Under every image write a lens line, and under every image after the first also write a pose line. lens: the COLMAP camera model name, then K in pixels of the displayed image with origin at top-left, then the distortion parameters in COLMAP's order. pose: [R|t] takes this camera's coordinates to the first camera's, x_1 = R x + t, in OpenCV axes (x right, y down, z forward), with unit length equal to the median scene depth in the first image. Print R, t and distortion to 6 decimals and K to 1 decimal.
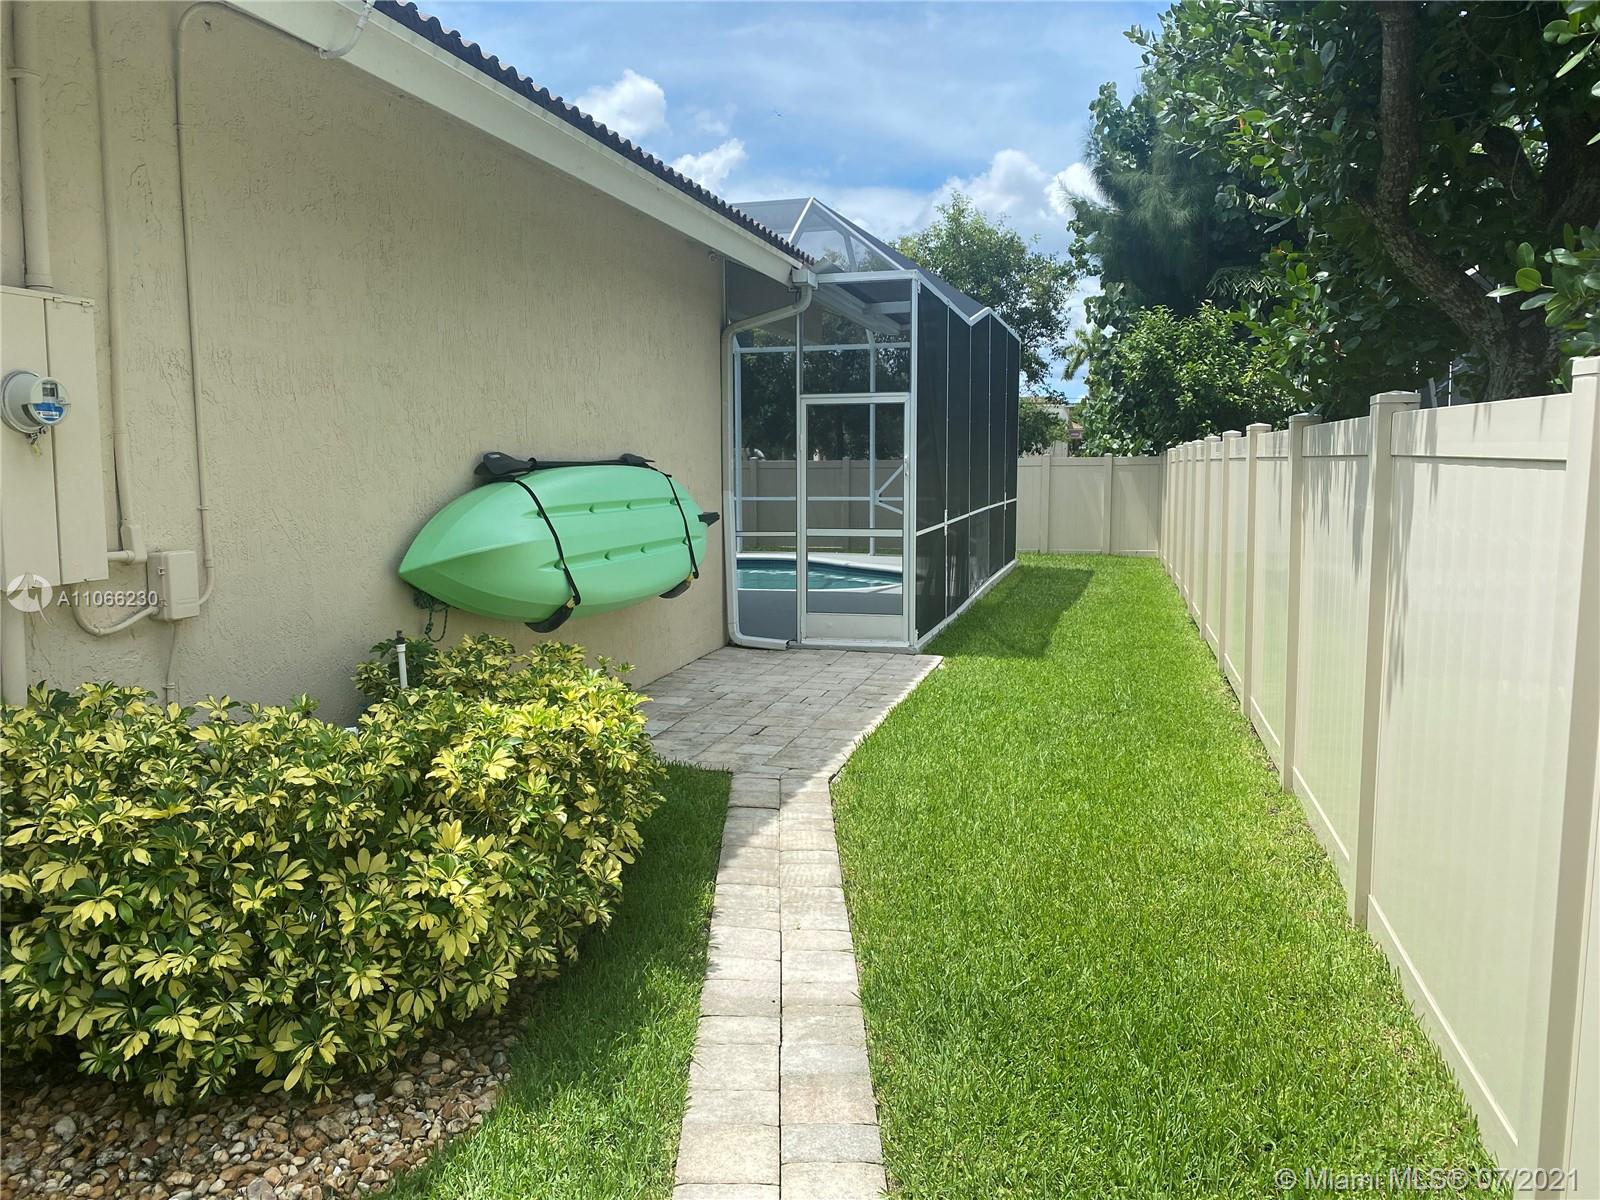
lens RADIAL K [[1230.2, 0, 797.1], [0, 1230.2, 589.2], [0, 0, 1]] dist [0.018468, -0.011342]
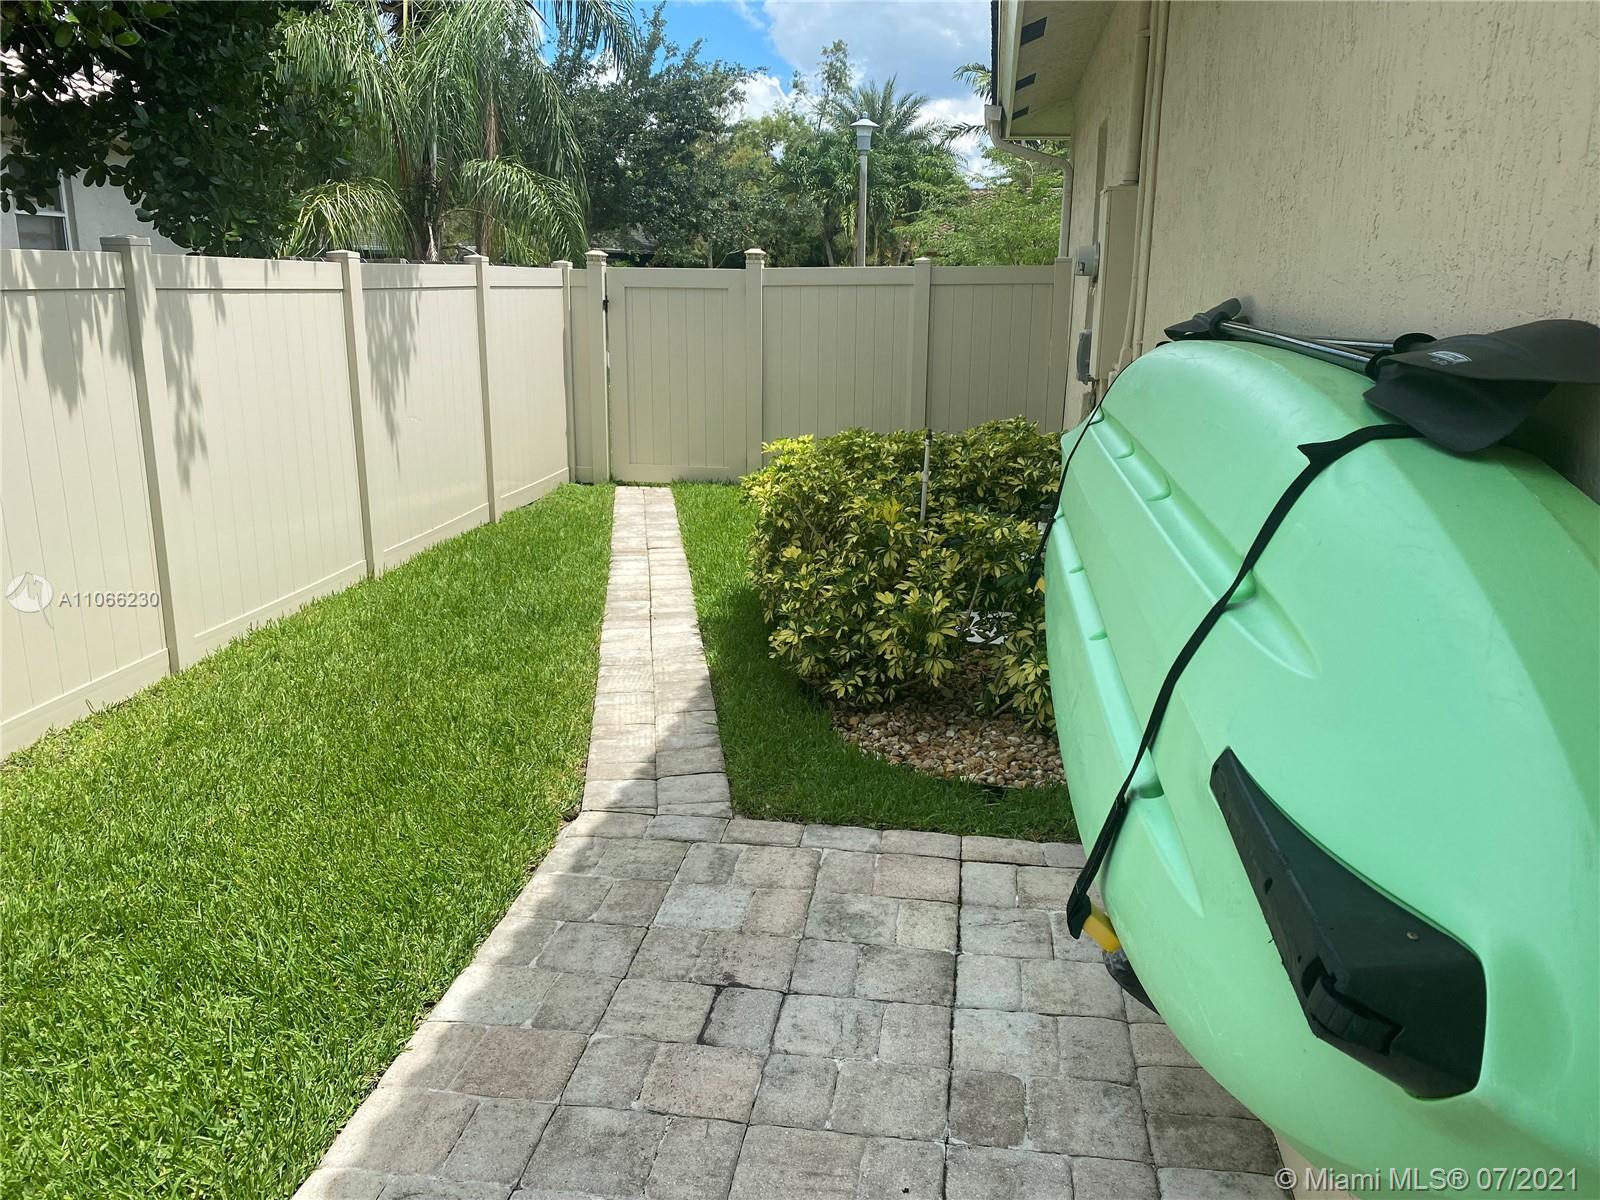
lens RADIAL K [[1230.2, 0, 797.1], [0, 1230.2, 589.2], [0, 0, 1]] dist [0.018468, -0.011342]
pose [[-0.993997, 0.034853, -0.103707, -0.025209], [-0.004795, 0.933114, 0.359550, -0.196572], [0.109302, 0.357889, -0.927345, 1.650756]]
